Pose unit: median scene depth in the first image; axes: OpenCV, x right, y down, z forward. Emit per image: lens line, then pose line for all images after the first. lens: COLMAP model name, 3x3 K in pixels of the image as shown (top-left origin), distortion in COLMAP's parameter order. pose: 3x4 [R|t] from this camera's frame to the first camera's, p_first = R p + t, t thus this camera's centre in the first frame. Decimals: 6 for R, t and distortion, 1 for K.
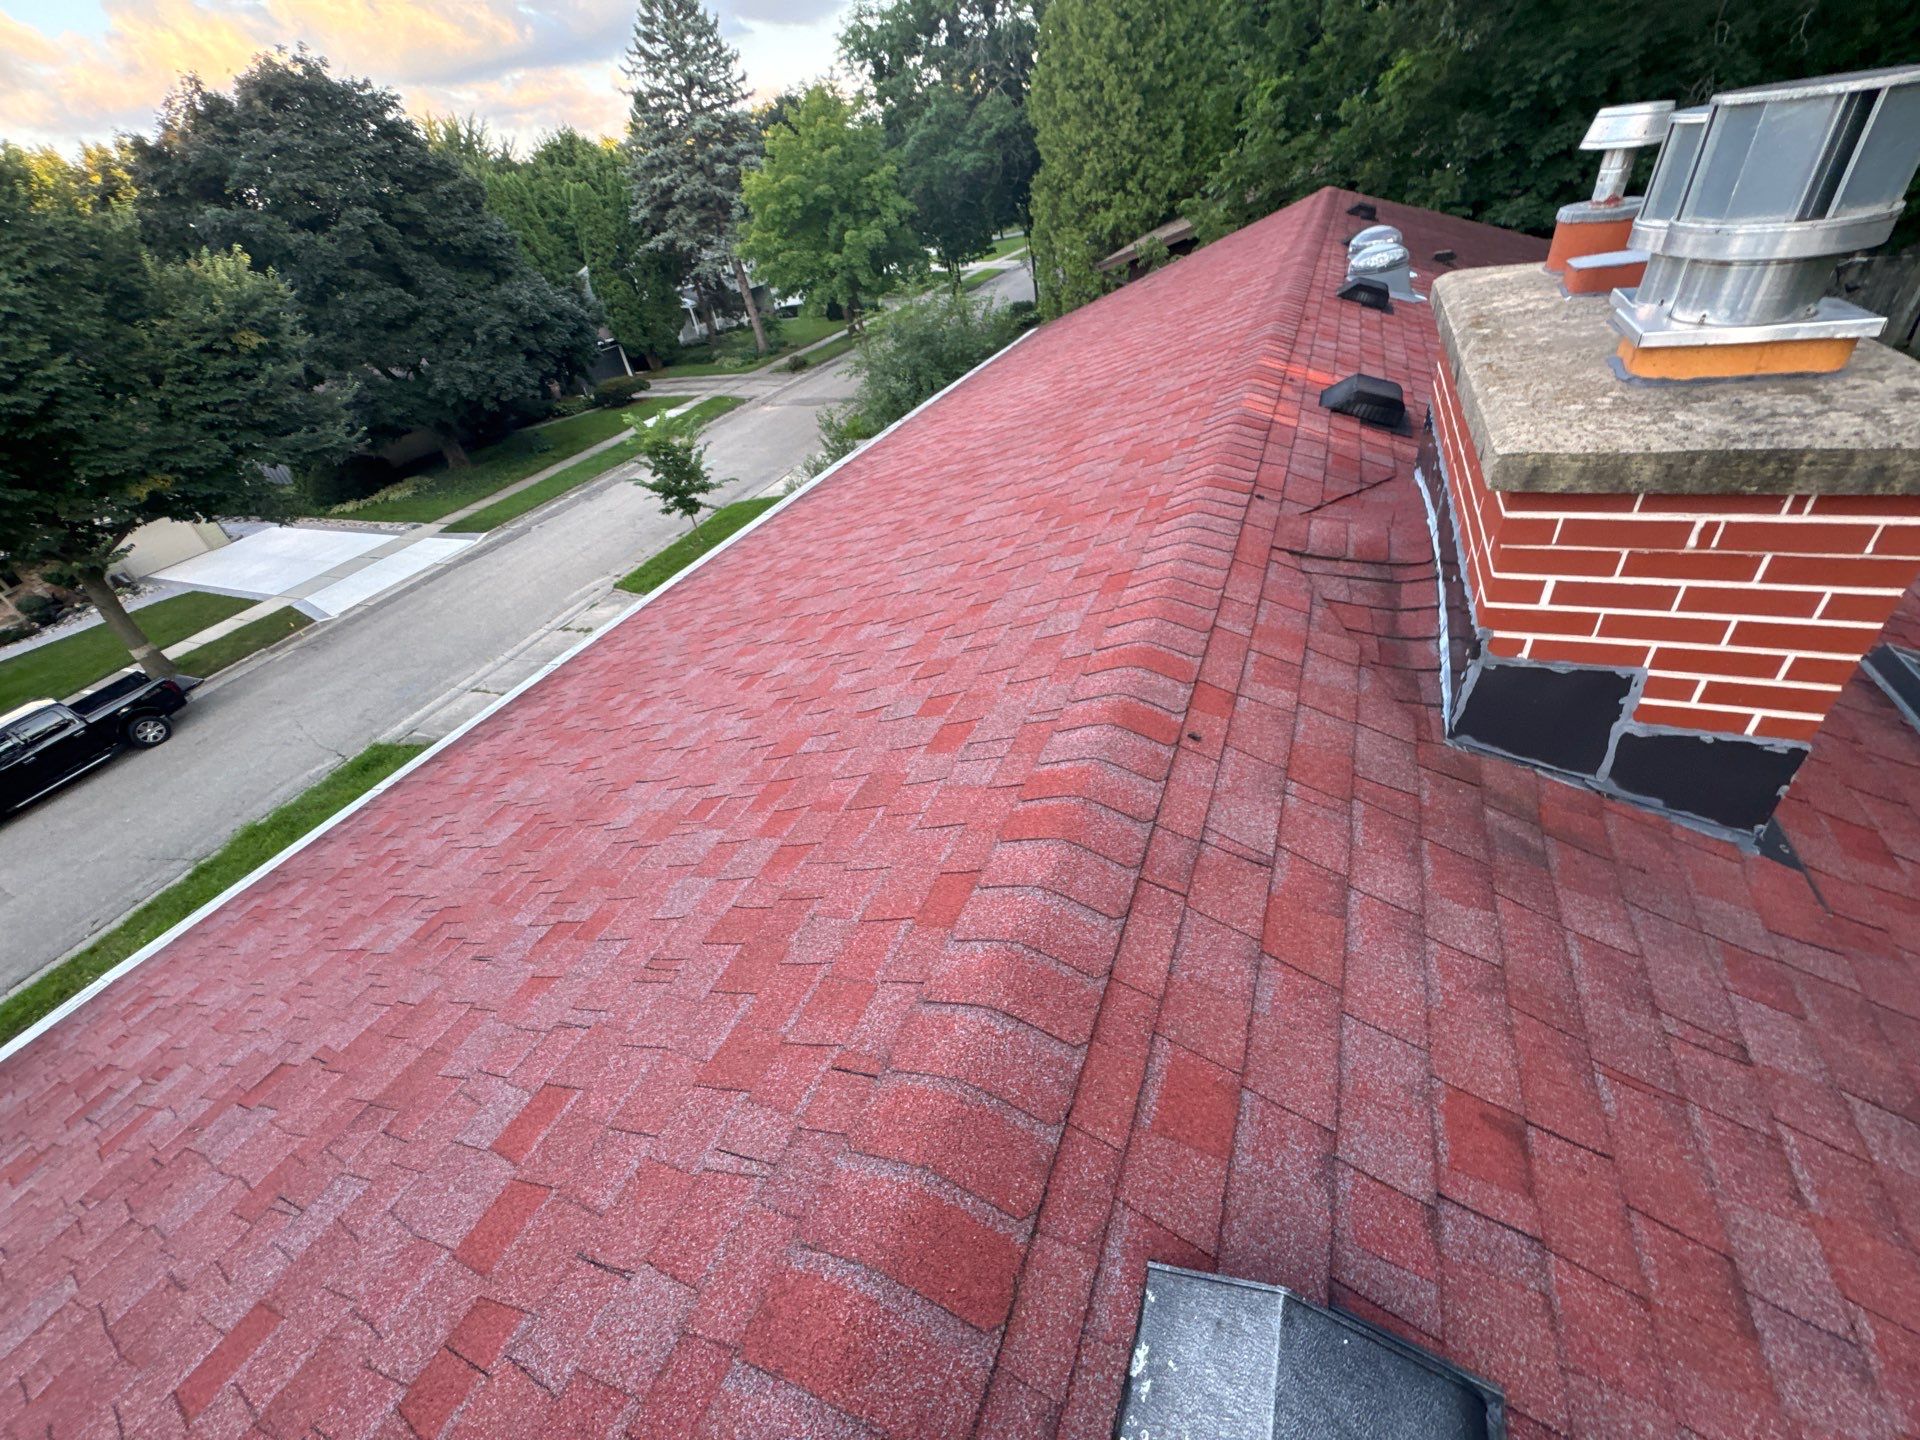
lens RADIAL K [[767.3, 0, 960.3], [0, 767.3, 713.6], [0, 0, 1]] dist [-0.001140, 0.000279]
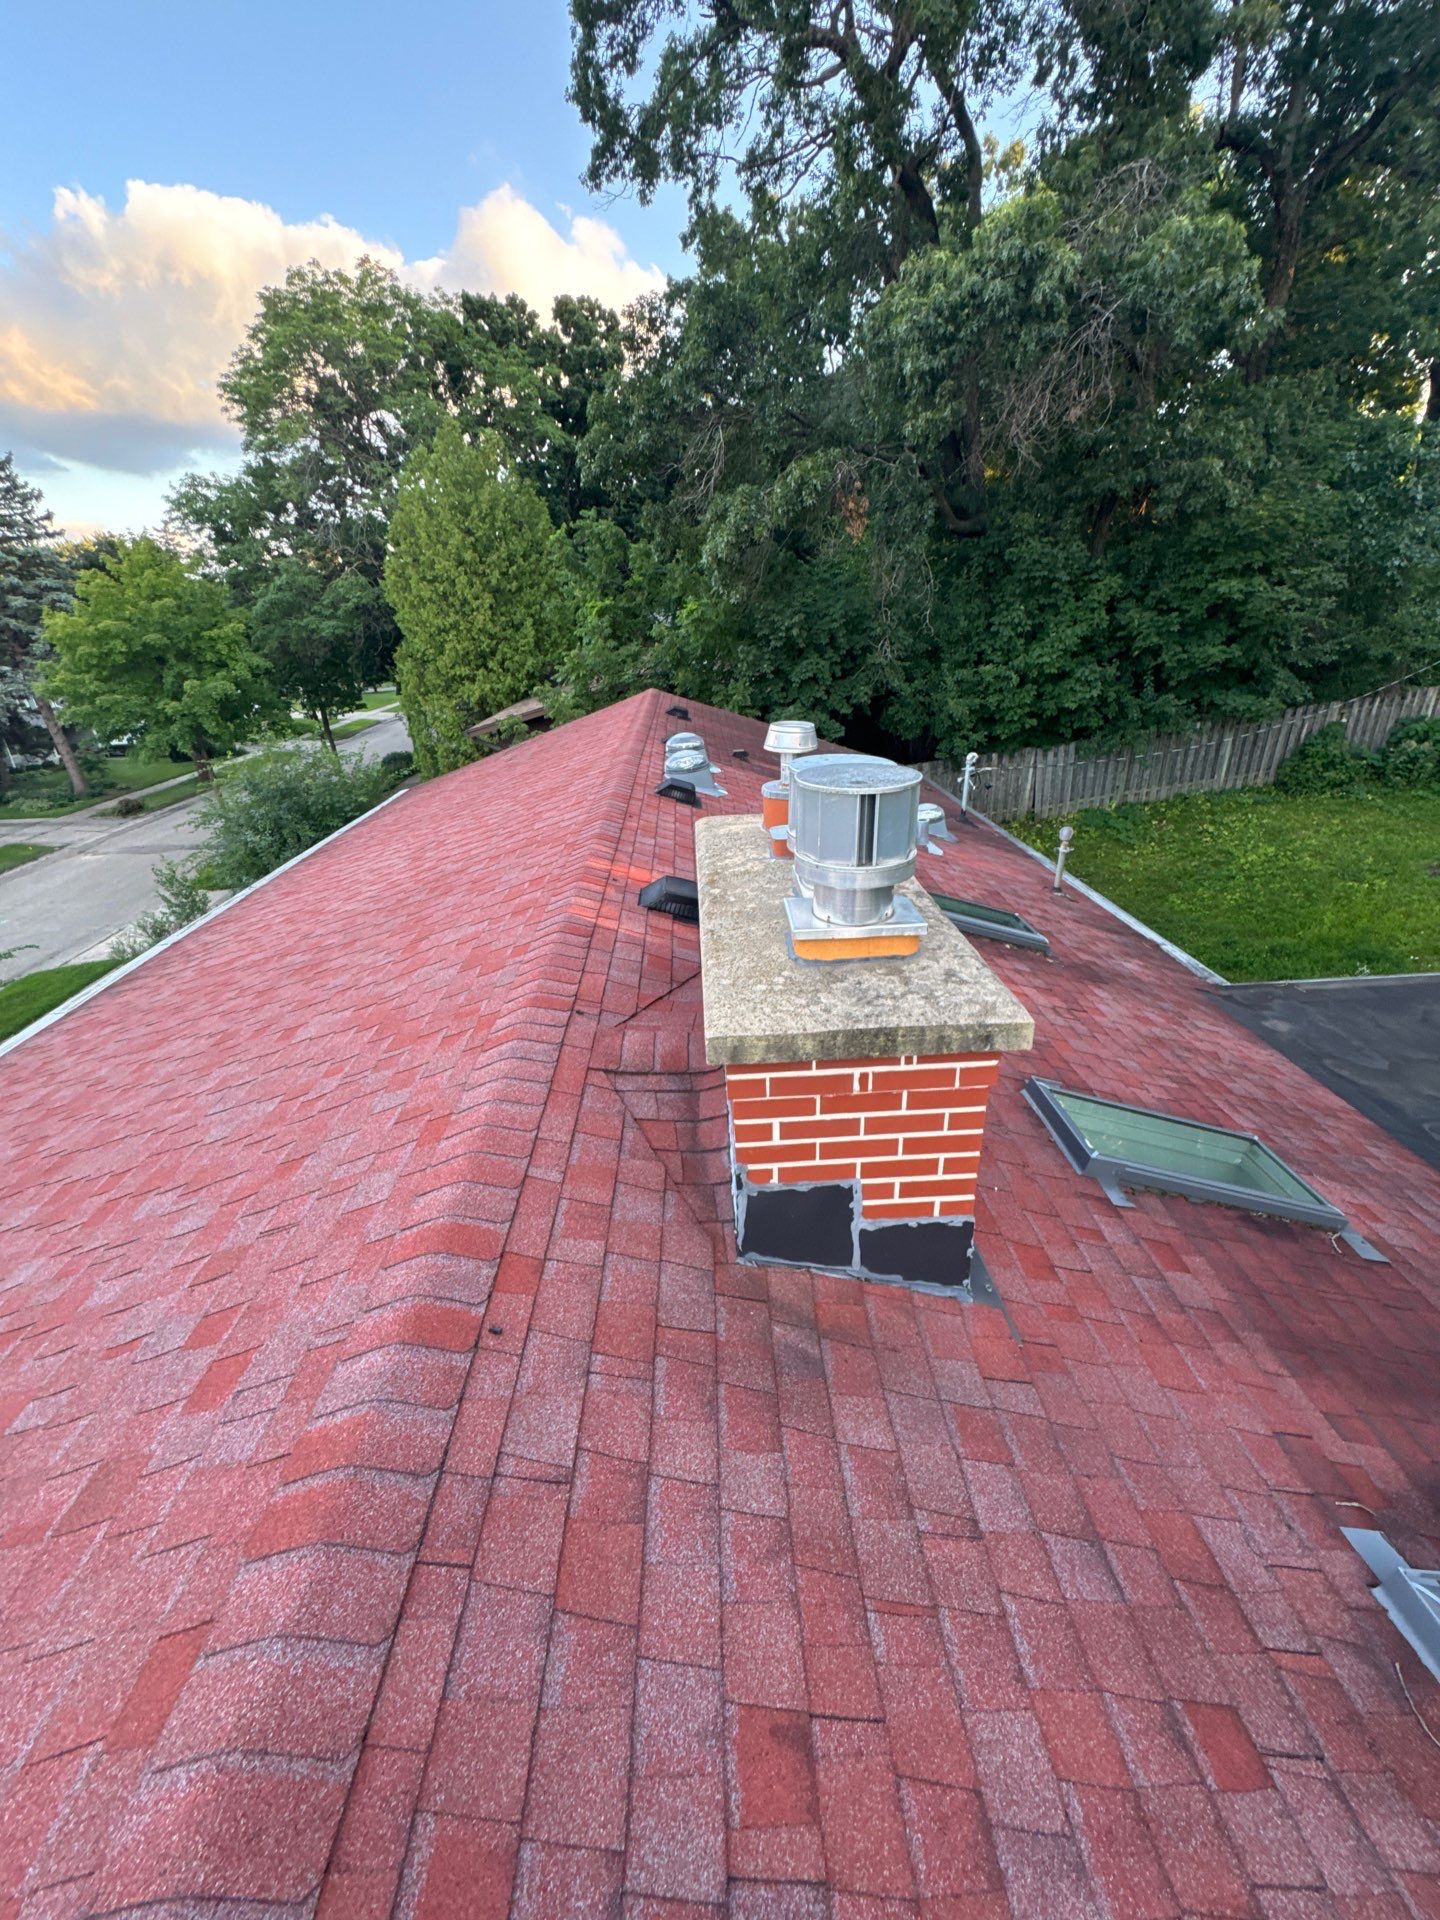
lens RADIAL K [[769.3, 0, 723.5], [0, 769.3, 958.1], [0, 0, 1]] dist [-0.001492, 0.000683]
pose [[0.900094, -0.078590, 0.428548, 0.094910], [0.173869, 0.966675, -0.187908, -0.096316], [-0.399499, 0.243646, 0.883763, -0.038688]]
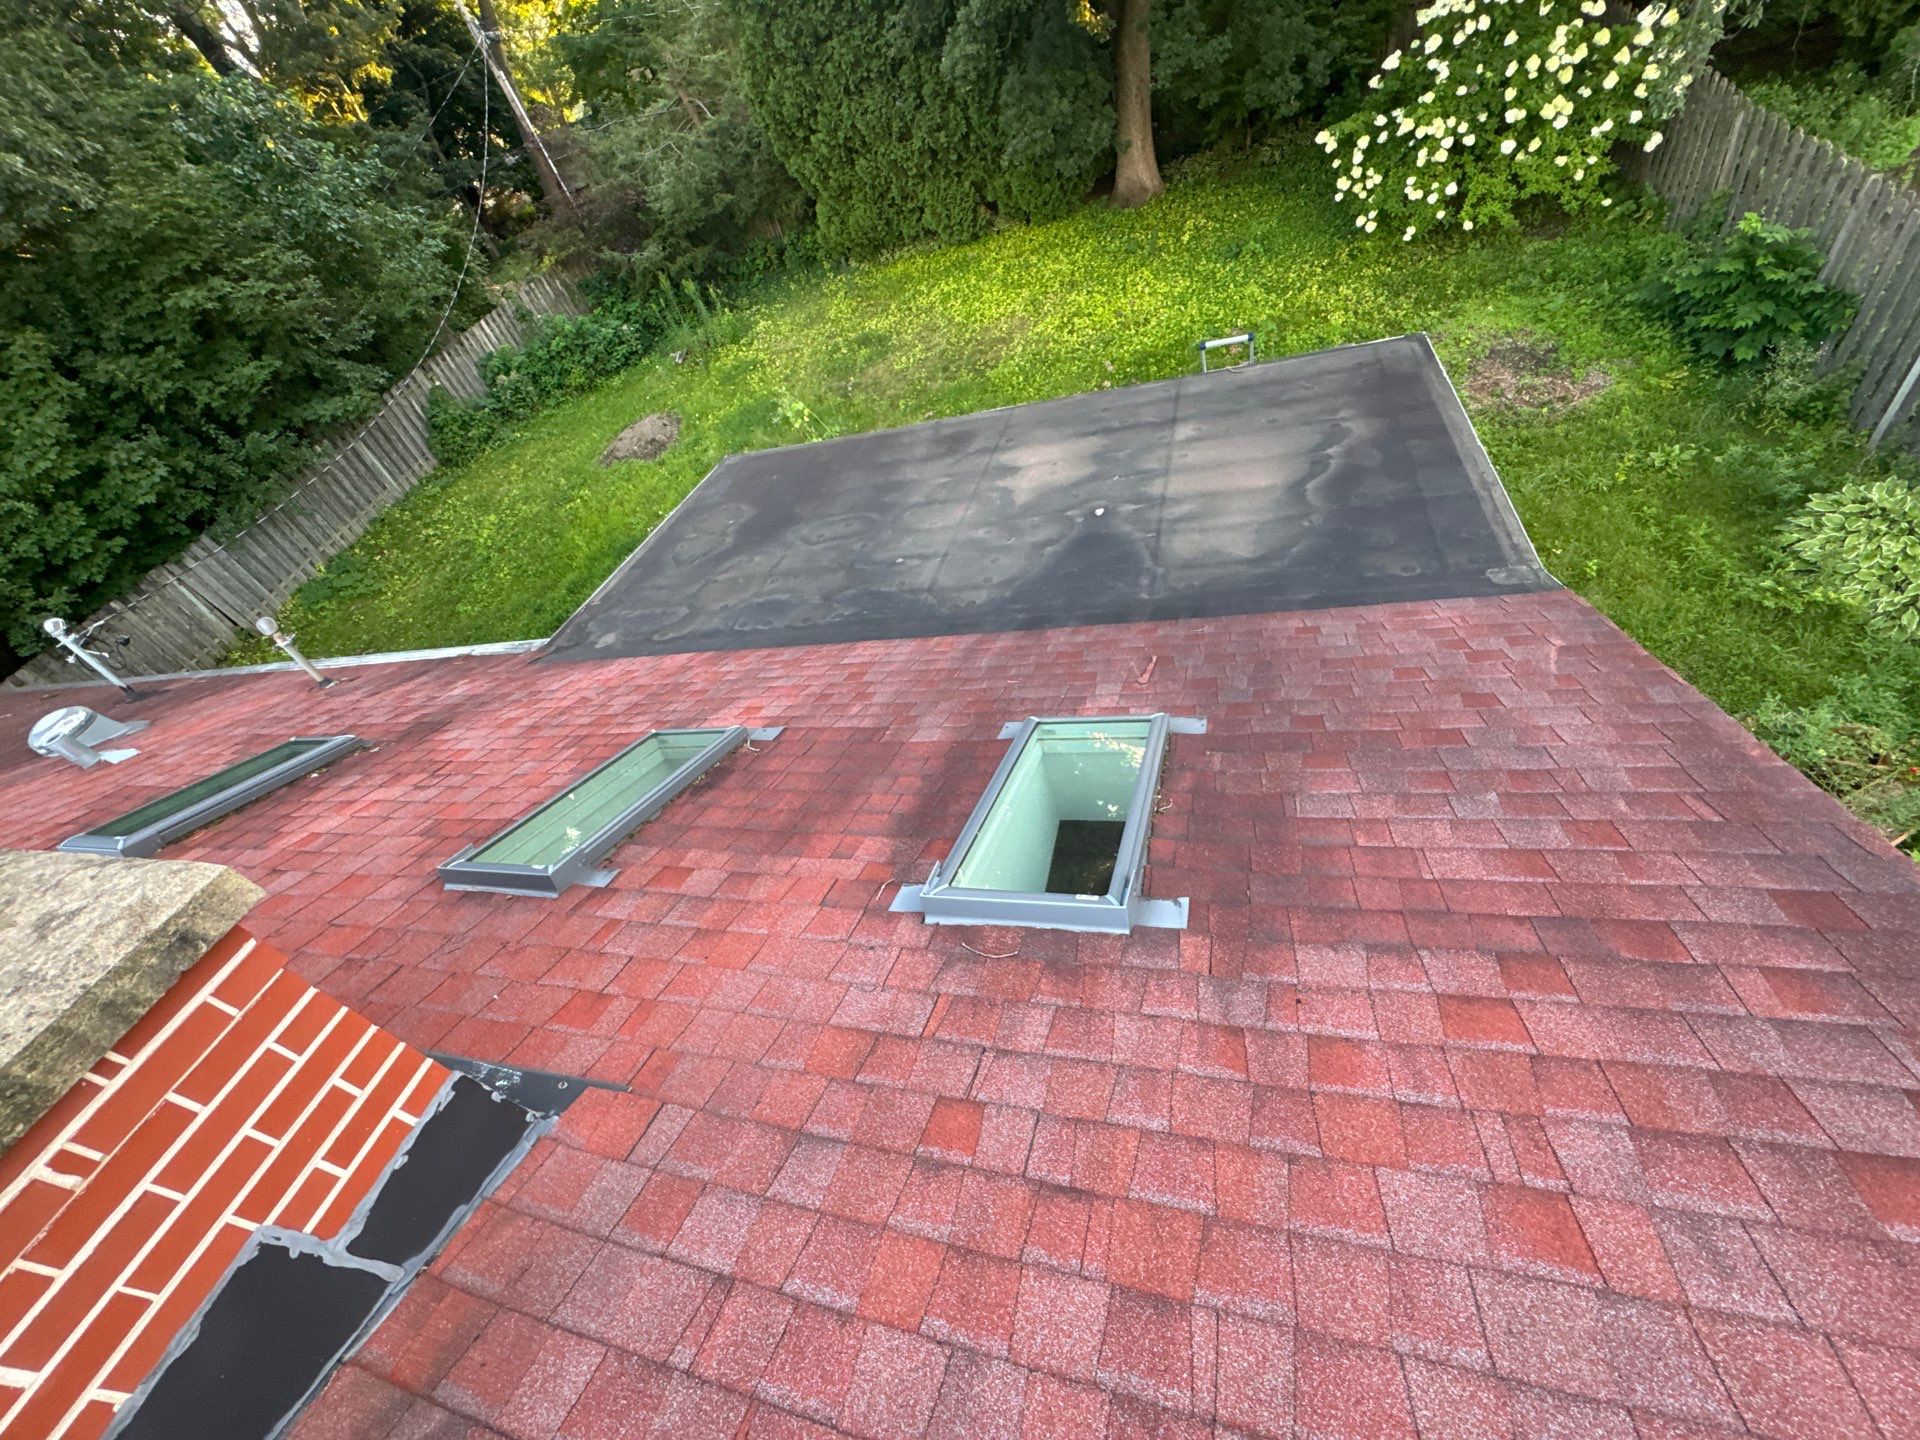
lens RADIAL K [[769.3, 0, 960.2], [0, 769.3, 716.2], [0, 0, 1]] dist [-0.001492, 0.000683]
pose [[-0.097479, -0.524014, 0.846113, 0.207262], [0.784989, 0.482130, 0.389030, -0.025034], [-0.611793, 0.702111, 0.364348, -0.032435]]
